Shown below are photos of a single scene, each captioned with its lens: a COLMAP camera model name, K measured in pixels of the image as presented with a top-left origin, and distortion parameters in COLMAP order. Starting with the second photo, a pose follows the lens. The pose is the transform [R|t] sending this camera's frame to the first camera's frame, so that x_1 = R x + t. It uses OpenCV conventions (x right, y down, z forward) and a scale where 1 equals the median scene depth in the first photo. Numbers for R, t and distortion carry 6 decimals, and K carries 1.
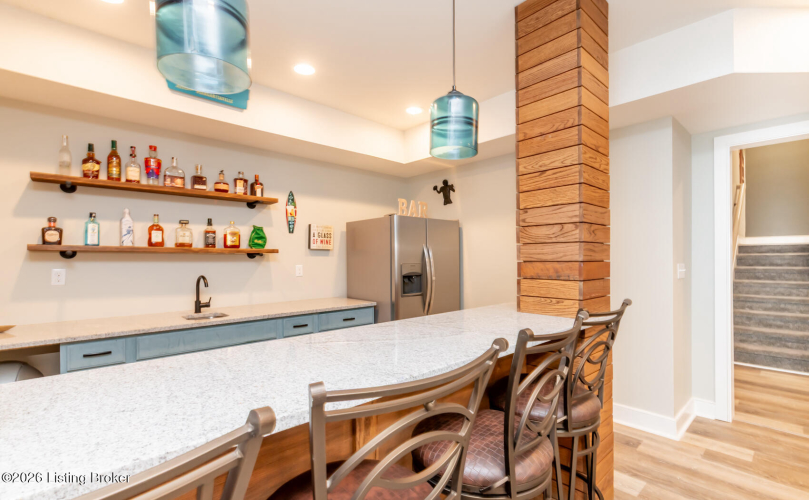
lens RADIAL K [[360.3, 0, 404.3], [0, 360.3, 254.6], [0, 0, 1]] dist [0.001480, 0.000174]
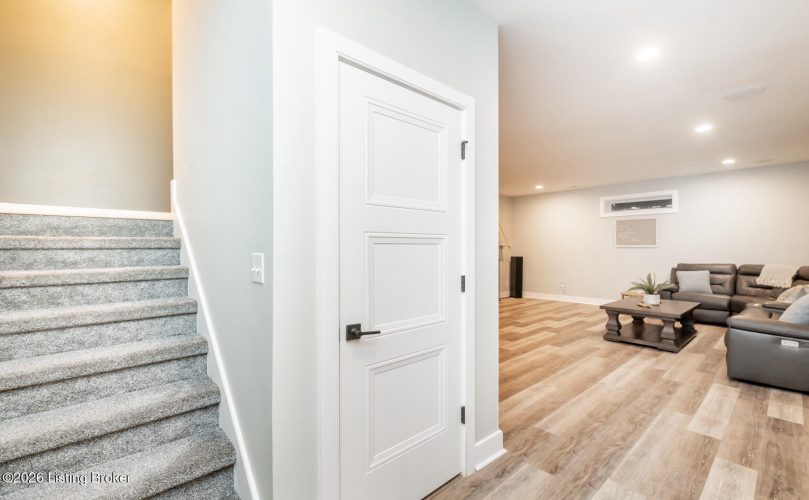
lens RADIAL K [[355.4, 0, 409.9], [0, 355.4, 250.6], [0, 0, 1]] dist [0.002432, -0.001488]
pose [[-0.014409, -0.003469, 0.999890, 1.650063], [-0.006843, 0.999971, 0.003370, 0.021982], [-0.999873, -0.006793, -0.014432, 1.628002]]
